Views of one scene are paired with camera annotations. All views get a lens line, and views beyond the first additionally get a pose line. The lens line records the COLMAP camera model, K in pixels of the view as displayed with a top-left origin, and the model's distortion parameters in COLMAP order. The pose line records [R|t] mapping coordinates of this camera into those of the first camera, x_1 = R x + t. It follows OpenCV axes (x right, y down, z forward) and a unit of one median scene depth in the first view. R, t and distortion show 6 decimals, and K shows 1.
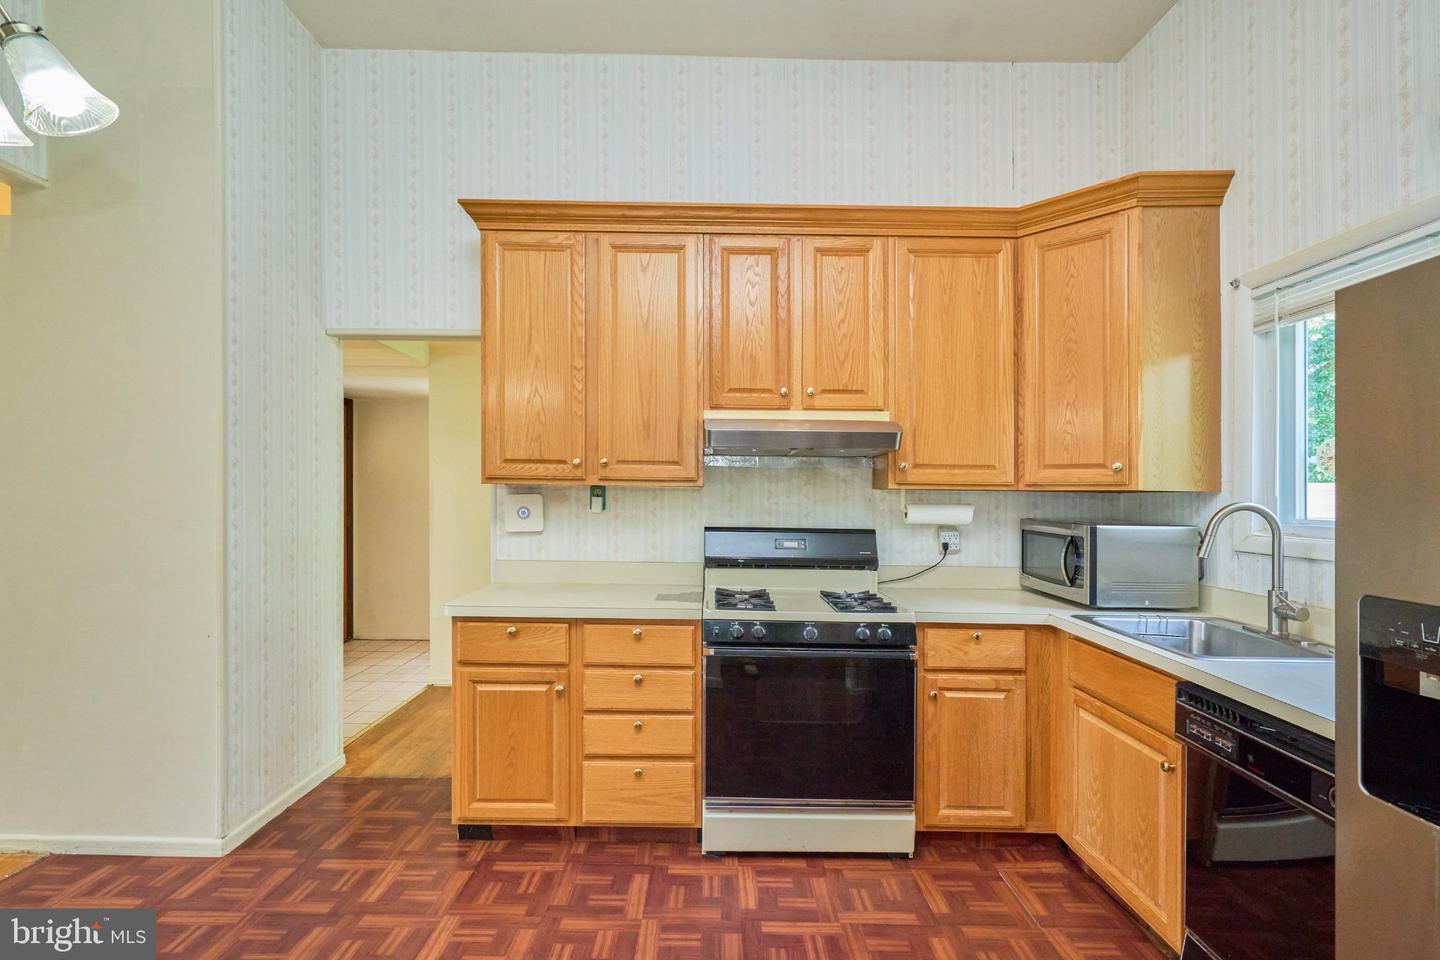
lens RADIAL K [[675.5, 0, 717.1], [0, 675.5, 494.0], [0, 0, 1]] dist [-0.000662, 0.002248]
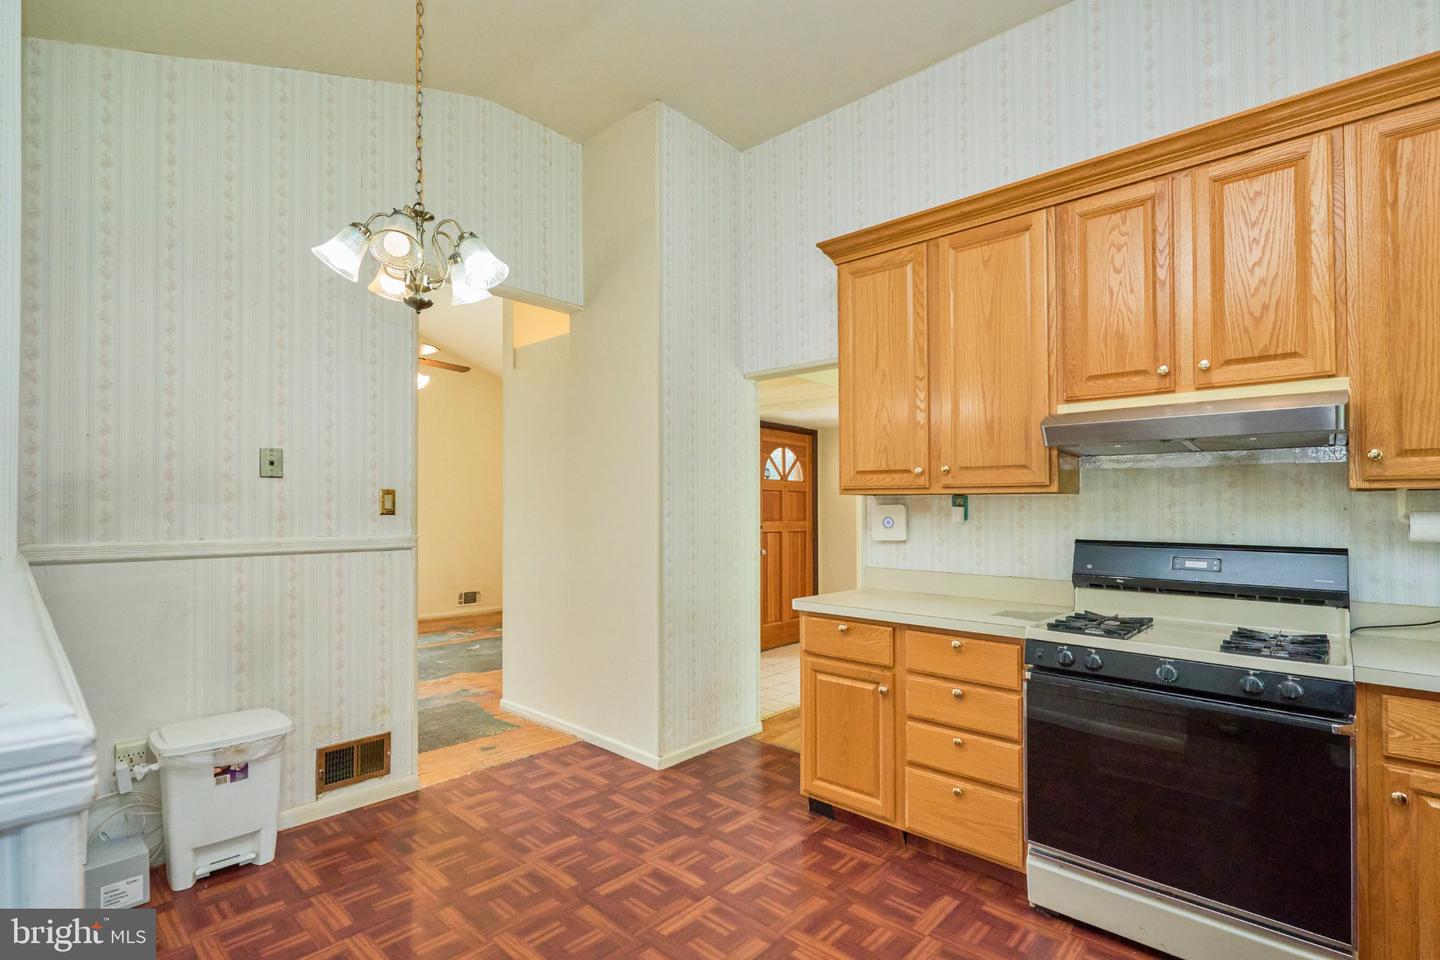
lens RADIAL K [[675.5, 0, 702.1], [0, 675.5, 503.0], [0, 0, 1]] dist [-0.000662, 0.002248]
pose [[0.731409, -0.014663, -0.681782, 0.242567], [0.001453, 0.999800, -0.019945, 0.020280], [0.681938, 0.013597, 0.731284, 0.046370]]
